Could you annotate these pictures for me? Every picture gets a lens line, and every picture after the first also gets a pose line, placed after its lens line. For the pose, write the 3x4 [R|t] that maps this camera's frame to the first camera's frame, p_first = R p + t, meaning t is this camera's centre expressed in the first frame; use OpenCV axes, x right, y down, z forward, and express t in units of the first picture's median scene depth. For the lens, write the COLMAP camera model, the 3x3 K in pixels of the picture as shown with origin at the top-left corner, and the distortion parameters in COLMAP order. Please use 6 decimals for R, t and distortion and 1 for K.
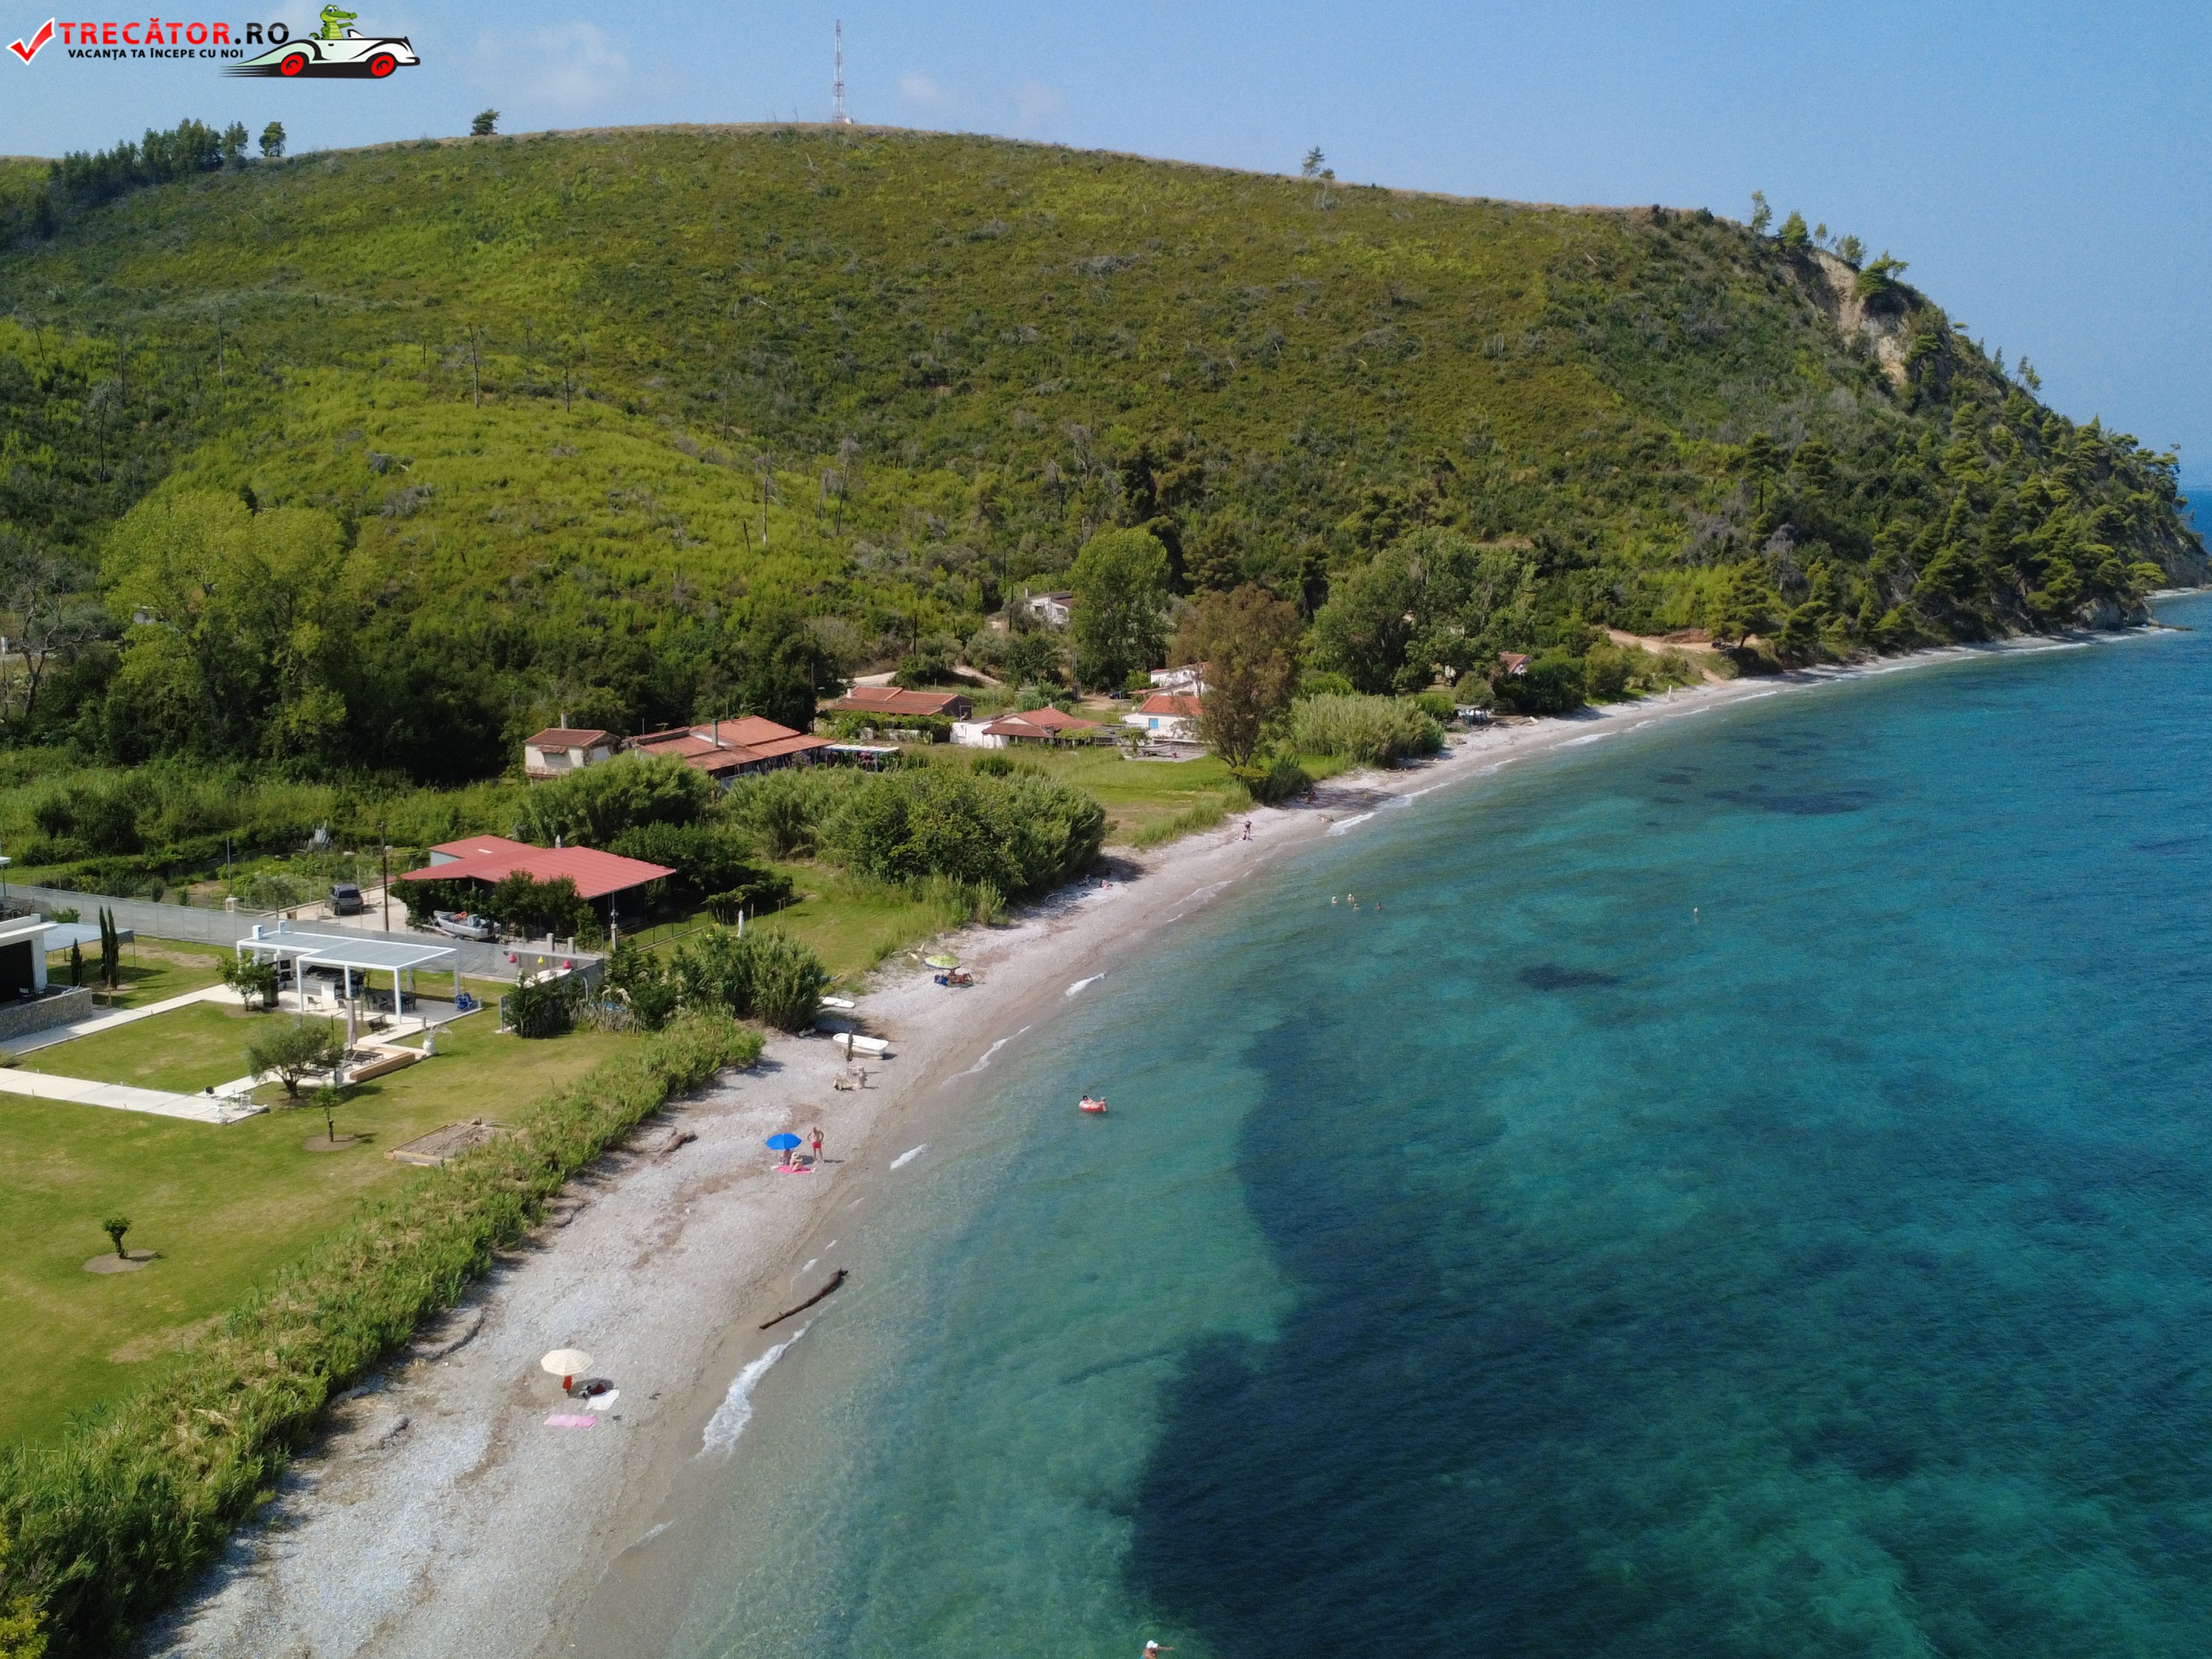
lens RADIAL K [[2161.3, 0, 1100.9], [0, 2161.3, 814.9], [0, 0, 1]] dist [-0.020659, 0.000000]
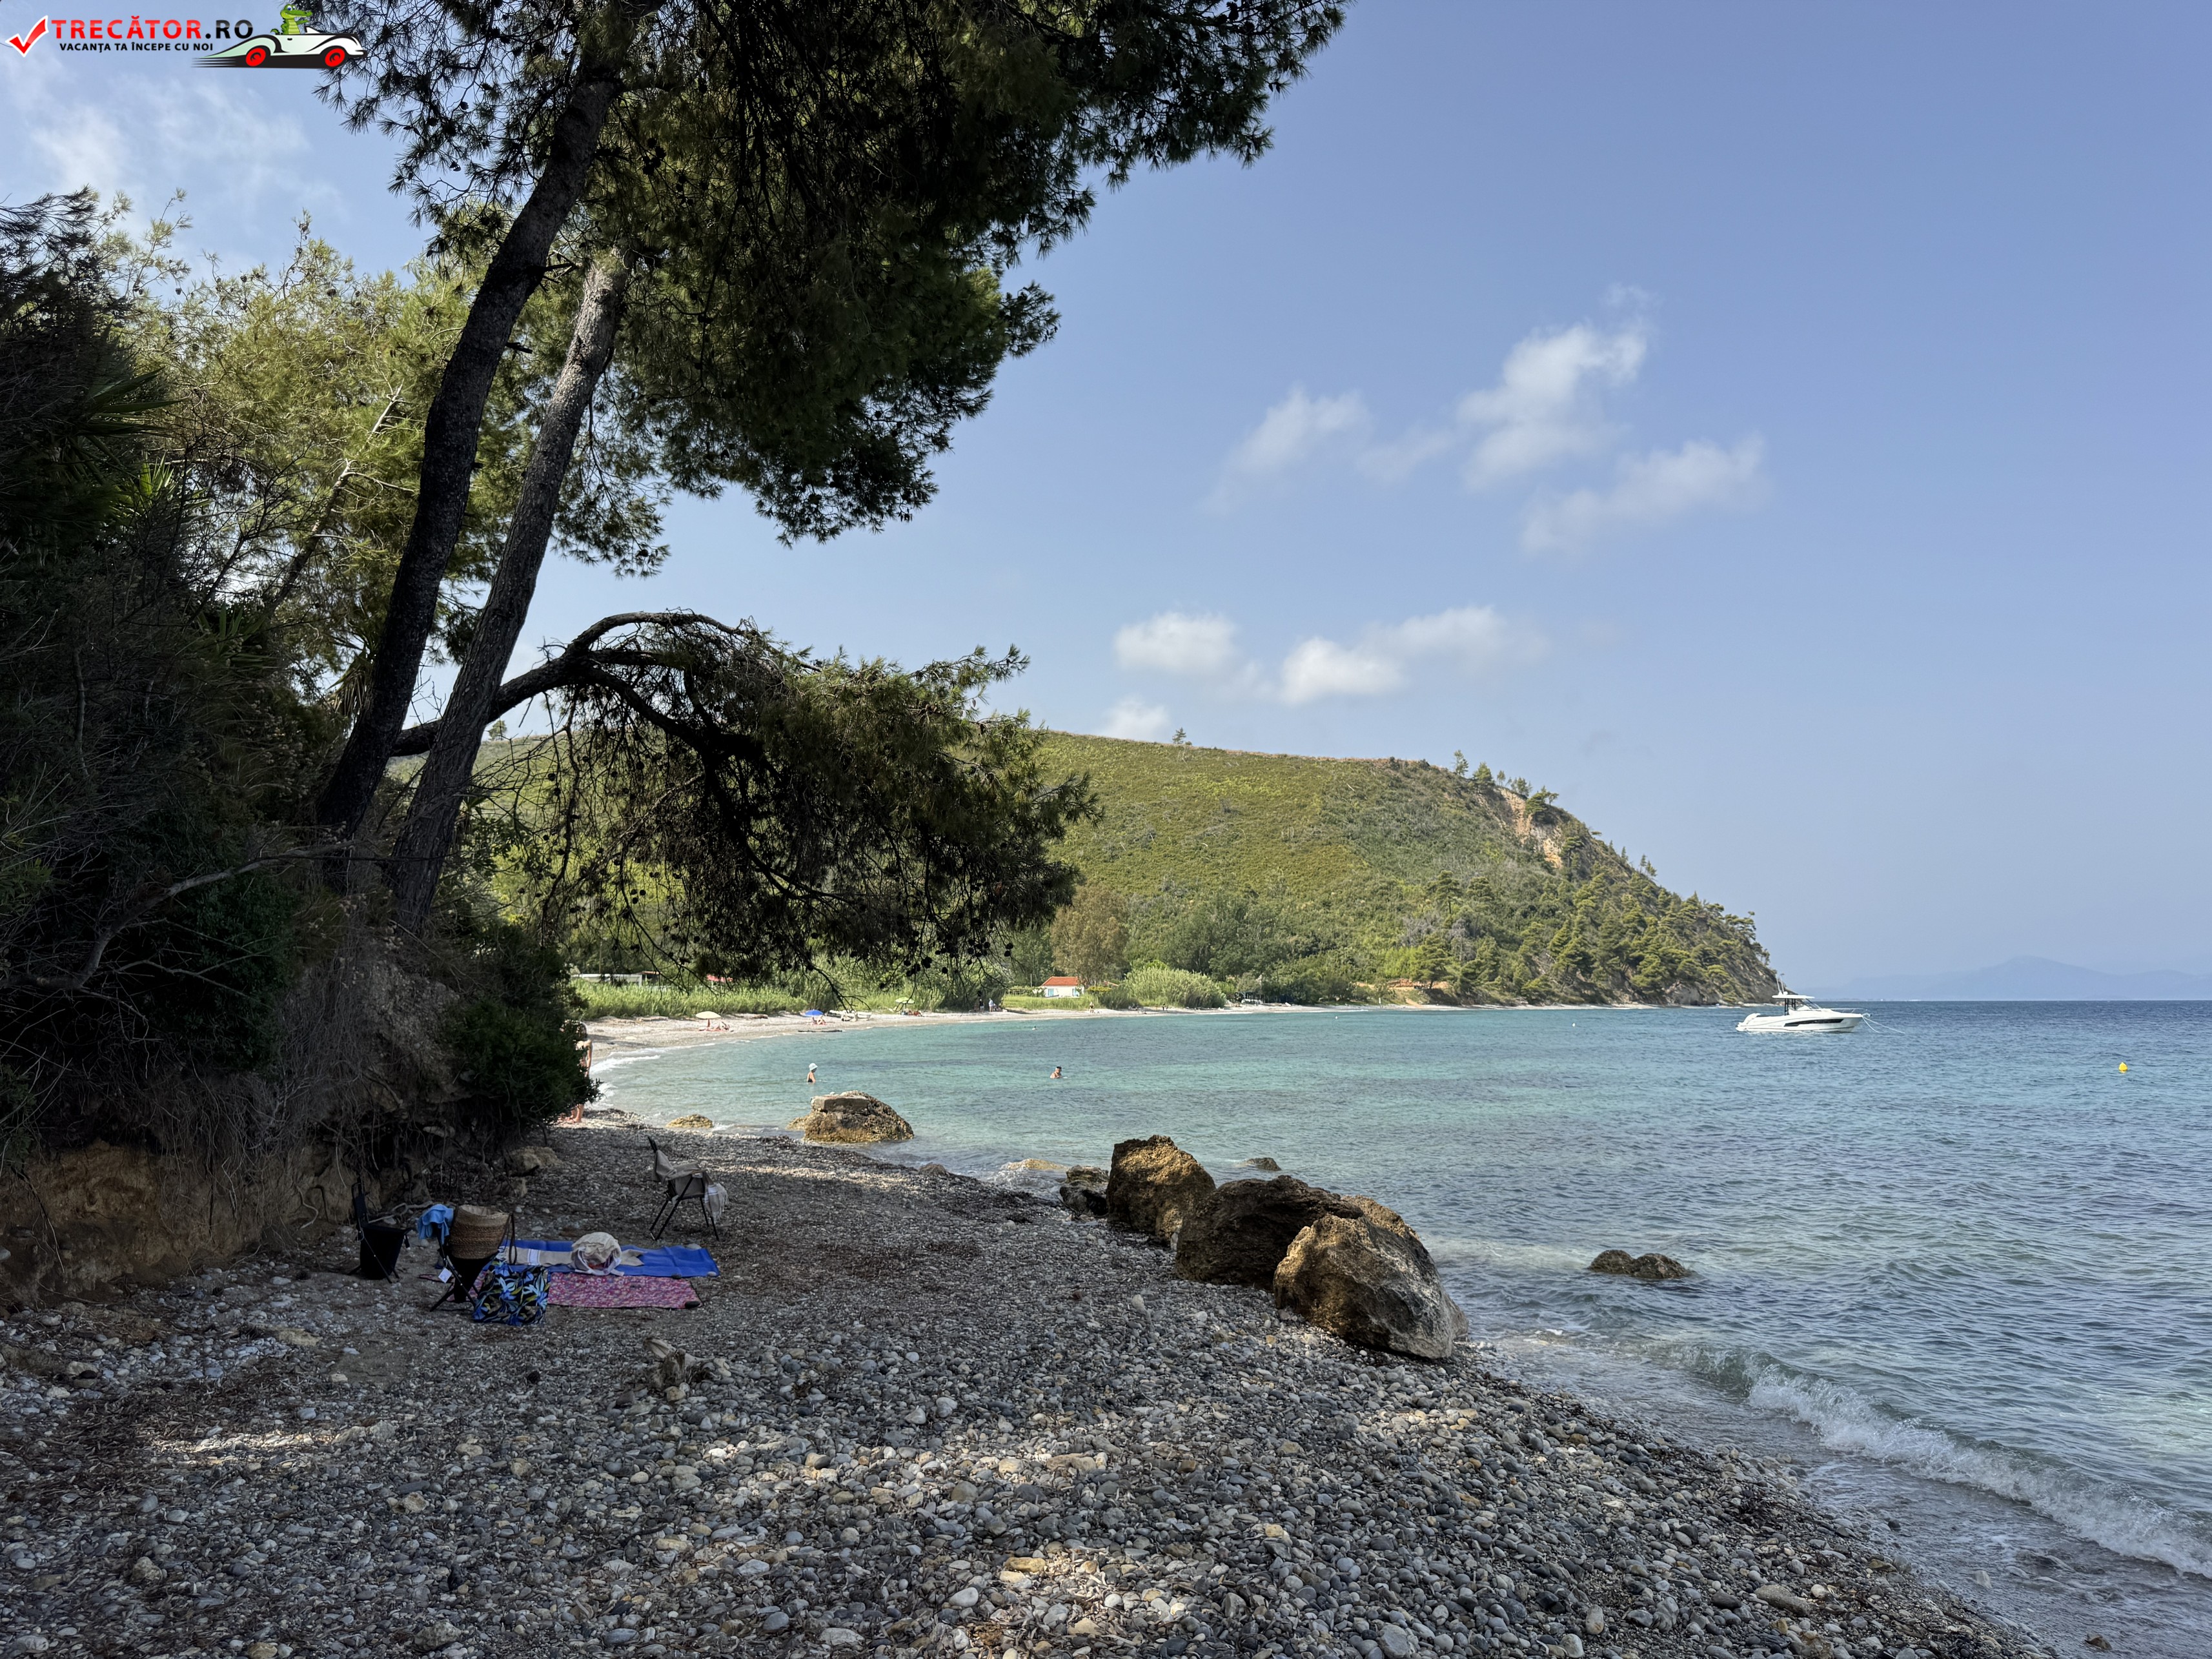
lens RADIAL K [[1541.1, 0, 1082.3], [0, 1541.1, 797.6], [0, 0, 1]] dist [0.026899, -0.049394]
pose [[0.999932, -0.003850, 0.011000, 0.017580], [0.006816, 0.958778, -0.284073, 0.073450], [-0.009453, 0.284129, 0.958740, -0.088056]]
